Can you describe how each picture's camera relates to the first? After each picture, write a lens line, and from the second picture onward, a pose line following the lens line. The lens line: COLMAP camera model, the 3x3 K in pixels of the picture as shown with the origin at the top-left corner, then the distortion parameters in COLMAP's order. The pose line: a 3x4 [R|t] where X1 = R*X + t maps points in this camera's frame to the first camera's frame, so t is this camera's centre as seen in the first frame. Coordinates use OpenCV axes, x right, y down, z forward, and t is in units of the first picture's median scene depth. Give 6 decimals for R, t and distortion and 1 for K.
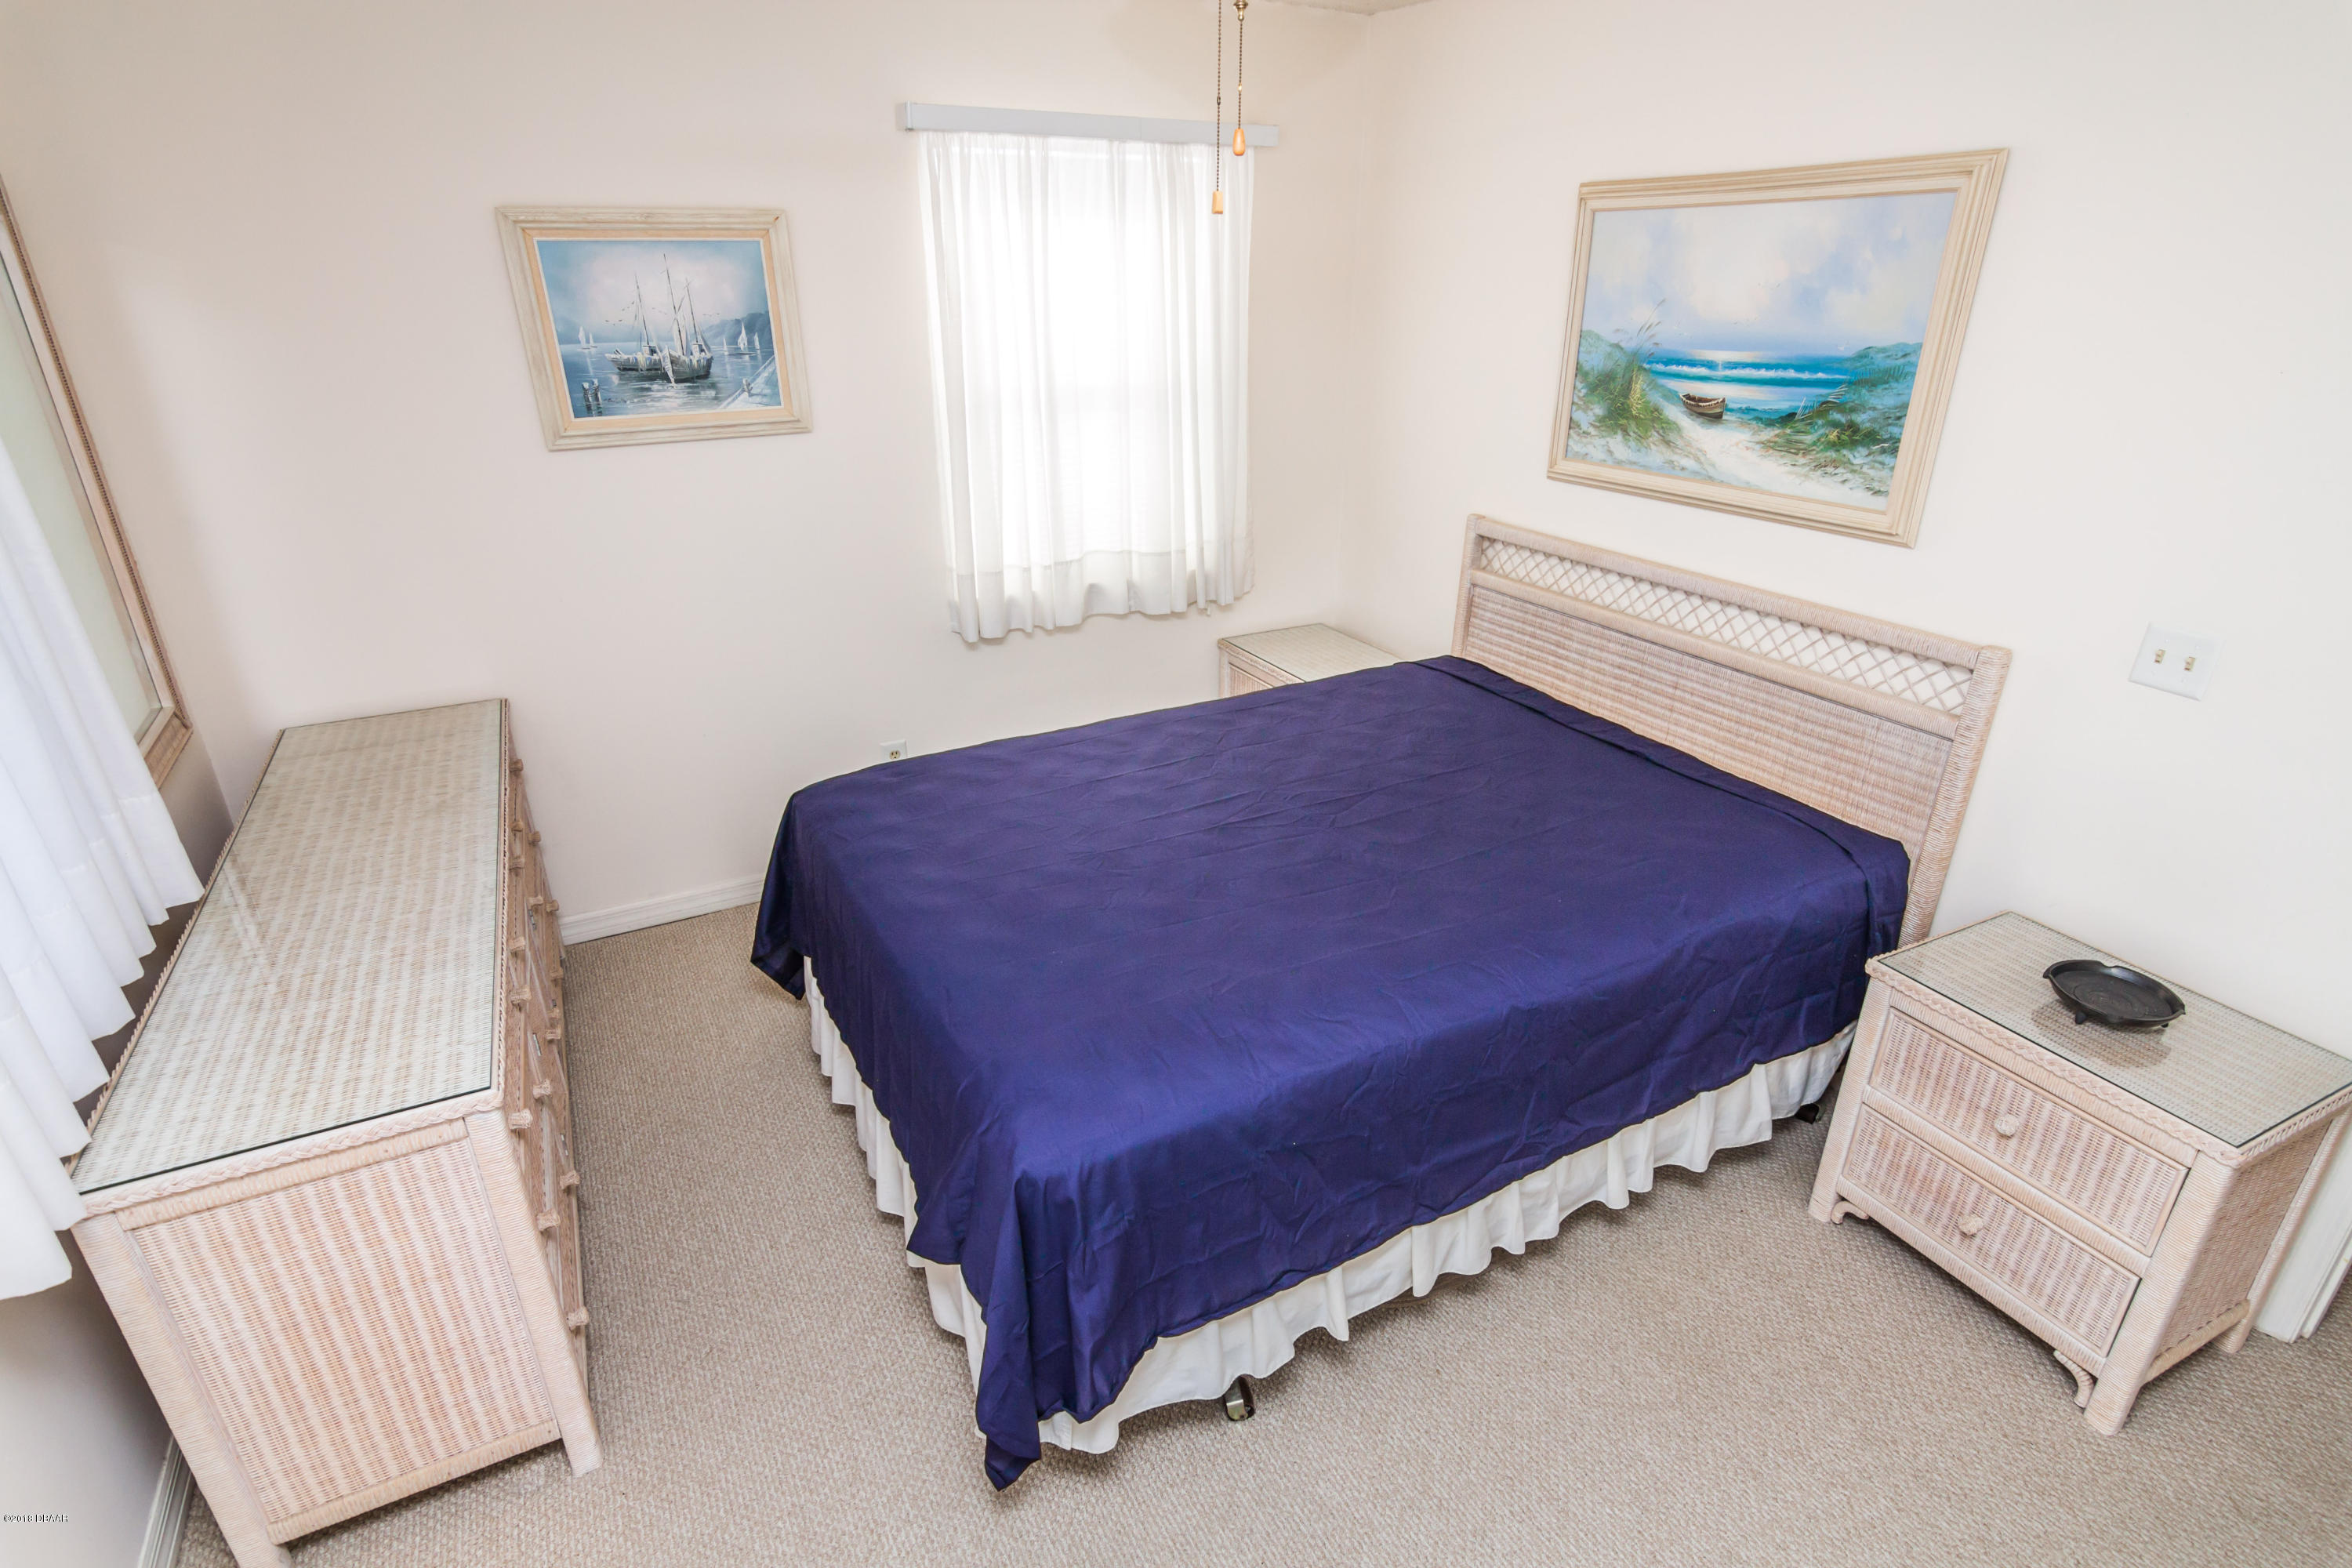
lens RADIAL K [[1176.8, 0, 1176.0], [0, 1176.8, 784.0], [0, 0, 1]] dist [-0.003857, -0.000473]
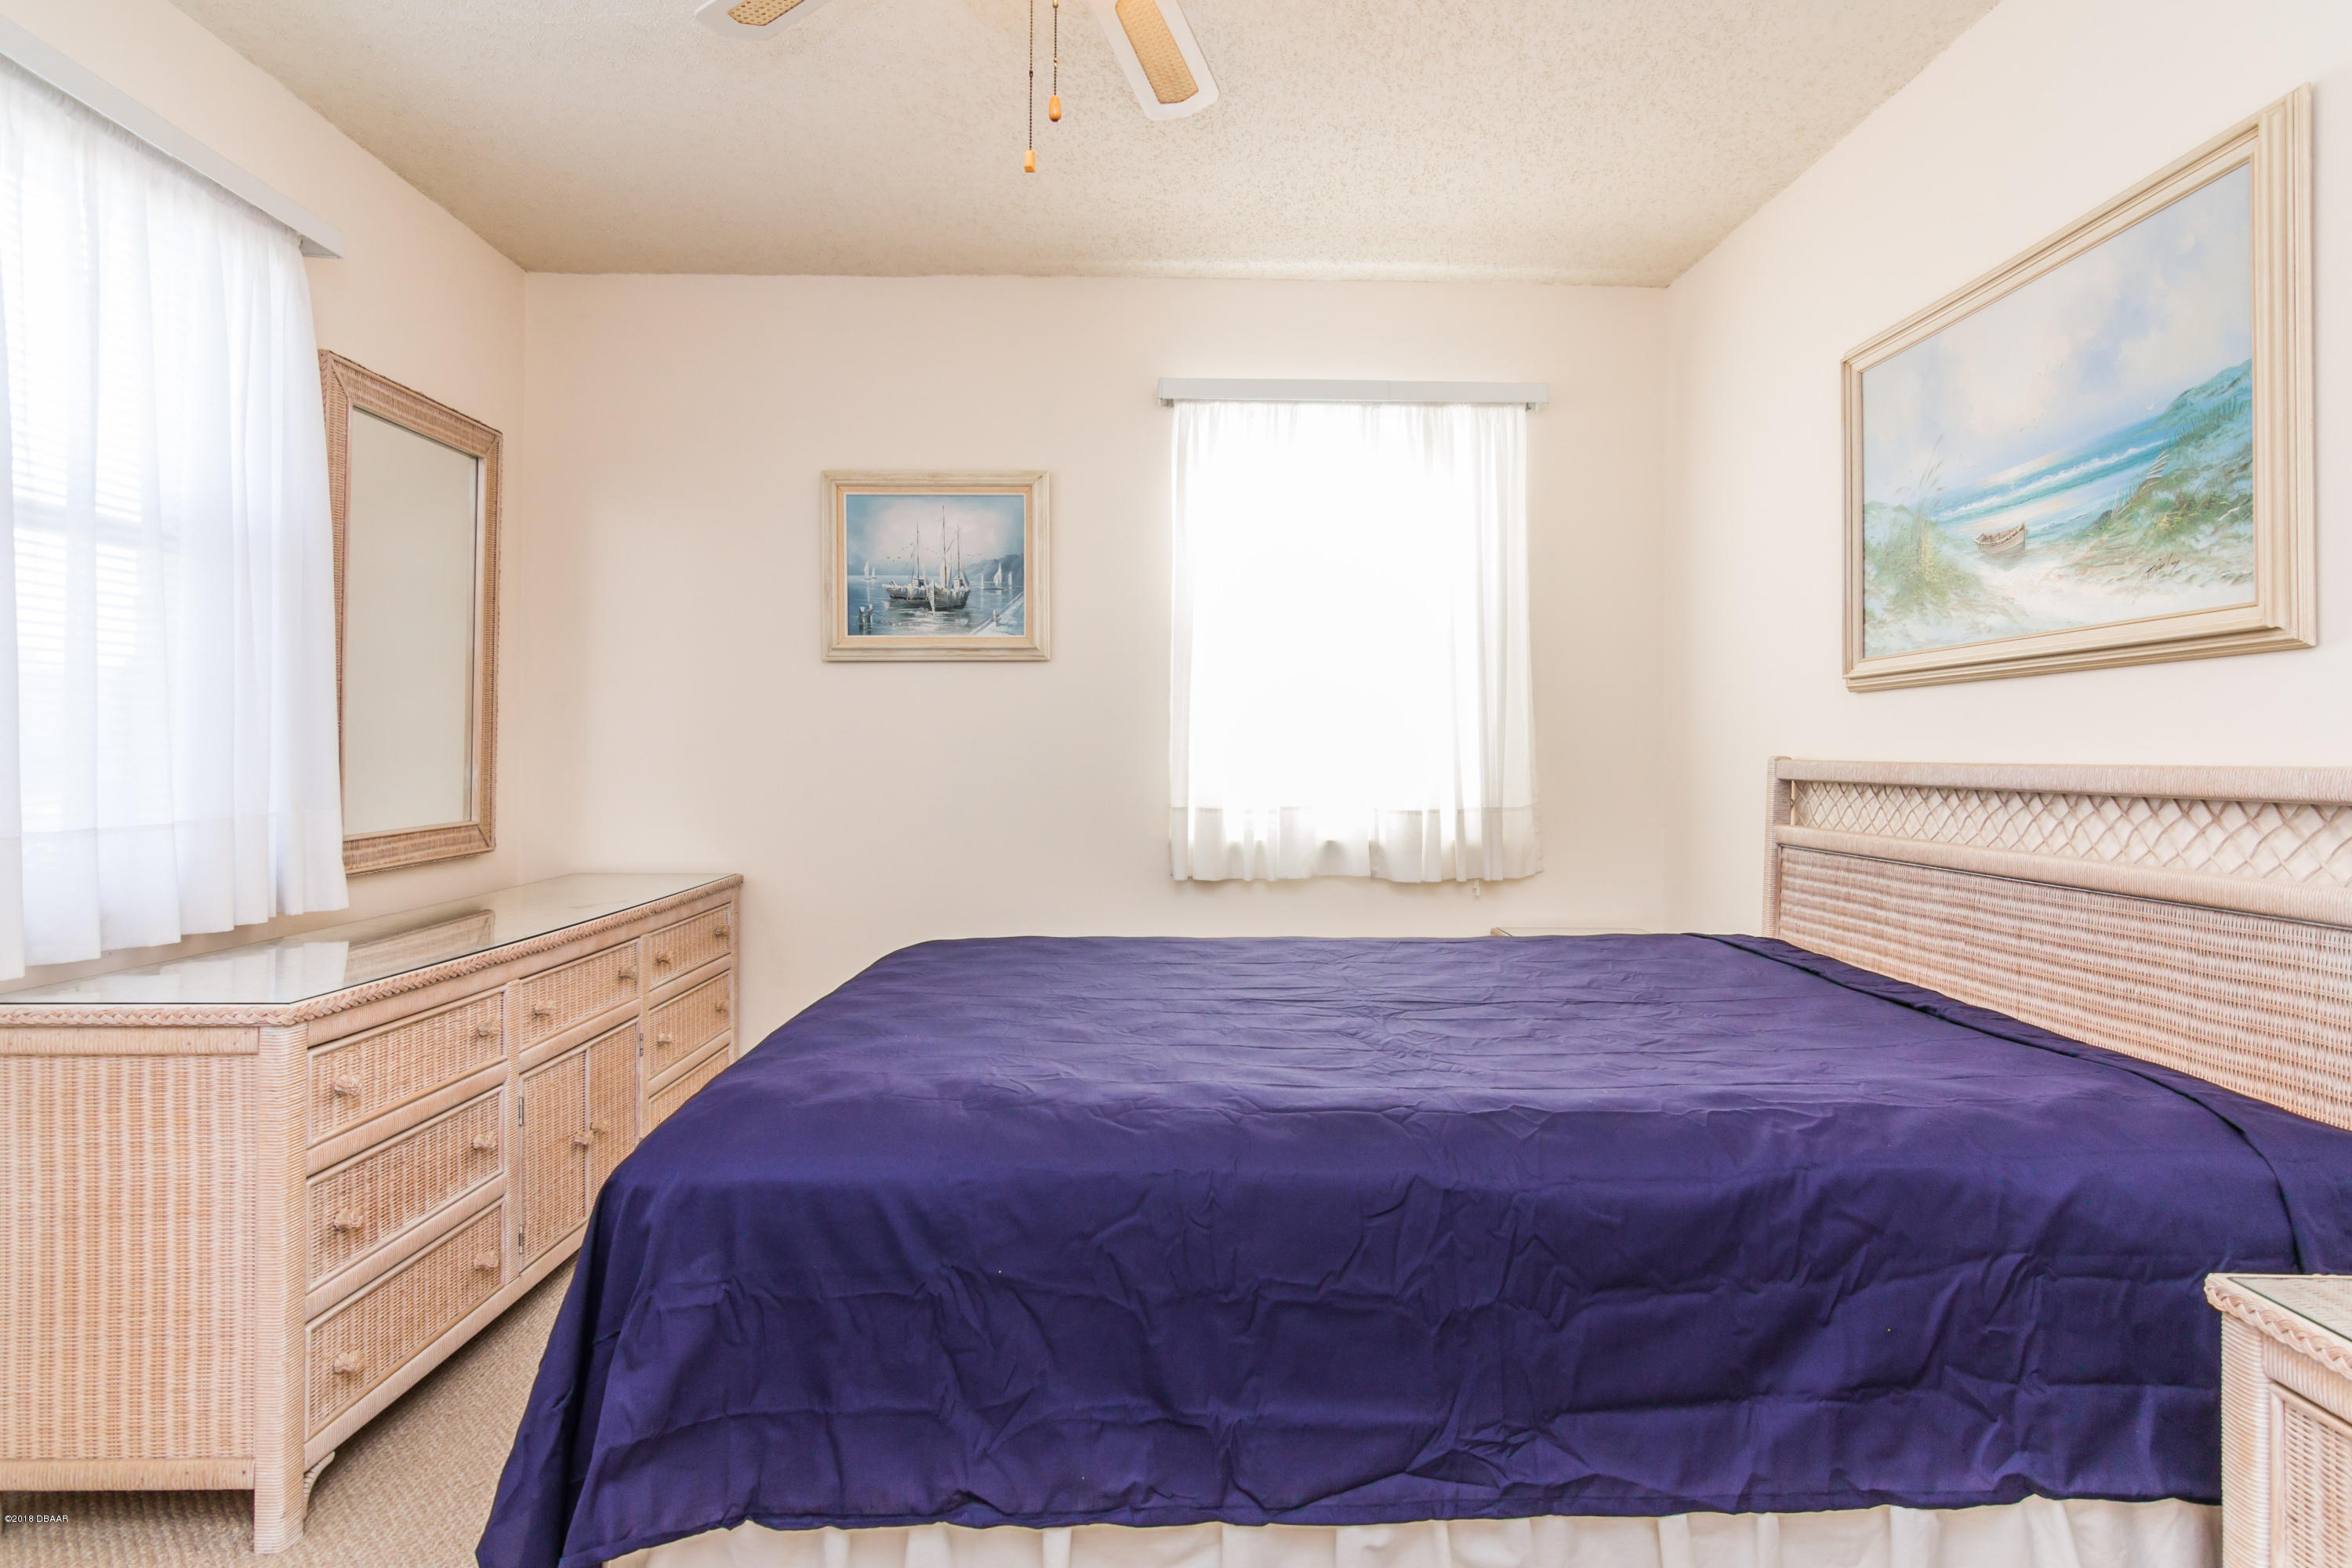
lens RADIAL K [[1221.8, 0, 1180.4], [0, 1221.8, 754.5], [0, 0, 1]] dist [0.000819, -0.000124]
pose [[0.892046, 0.005857, -0.451907, 0.343640], [-0.188932, 0.913185, -0.361108, 0.178051], [0.410560, 0.407504, 0.815709, 0.221398]]
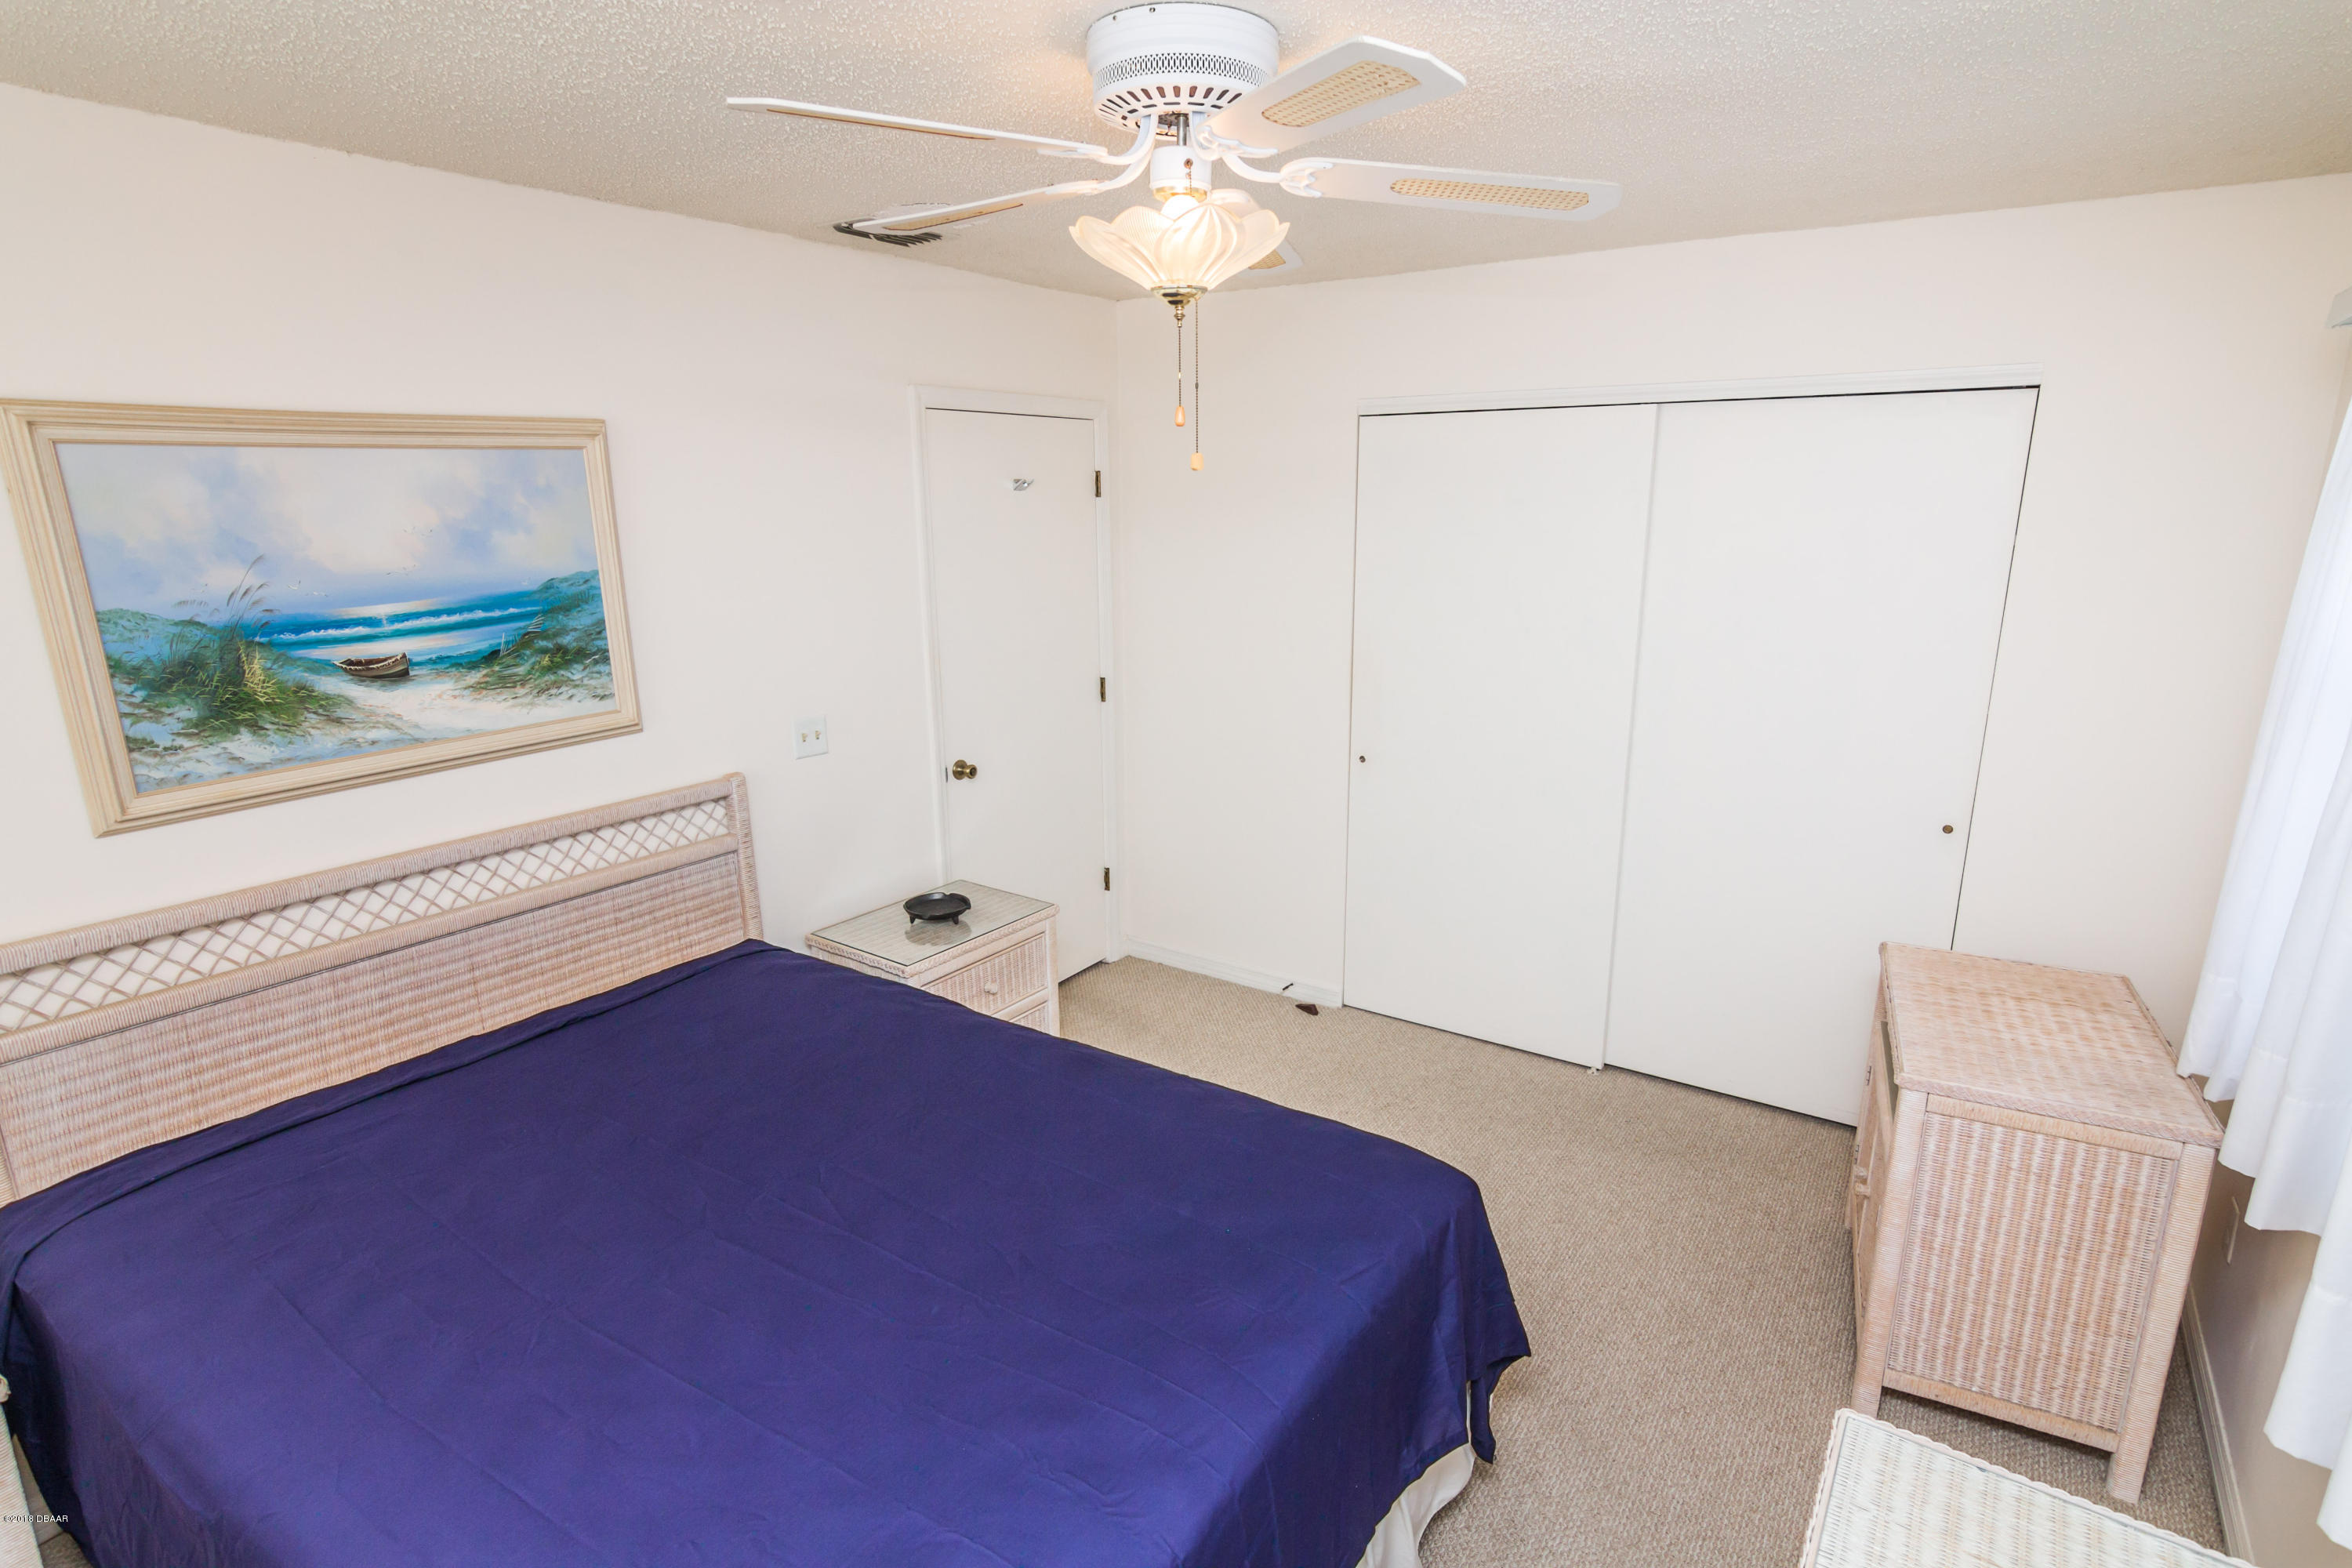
lens RADIAL K [[1203.7, 0, 1213.3], [0, 1203.7, 774.8], [0, 0, 1]] dist [-0.002678, -0.000293]
pose [[-0.481617, -0.212360, 0.850264, -0.611487], [0.352231, 0.841483, 0.409682, -0.408021], [-0.802483, 0.496799, -0.330473, 0.858074]]
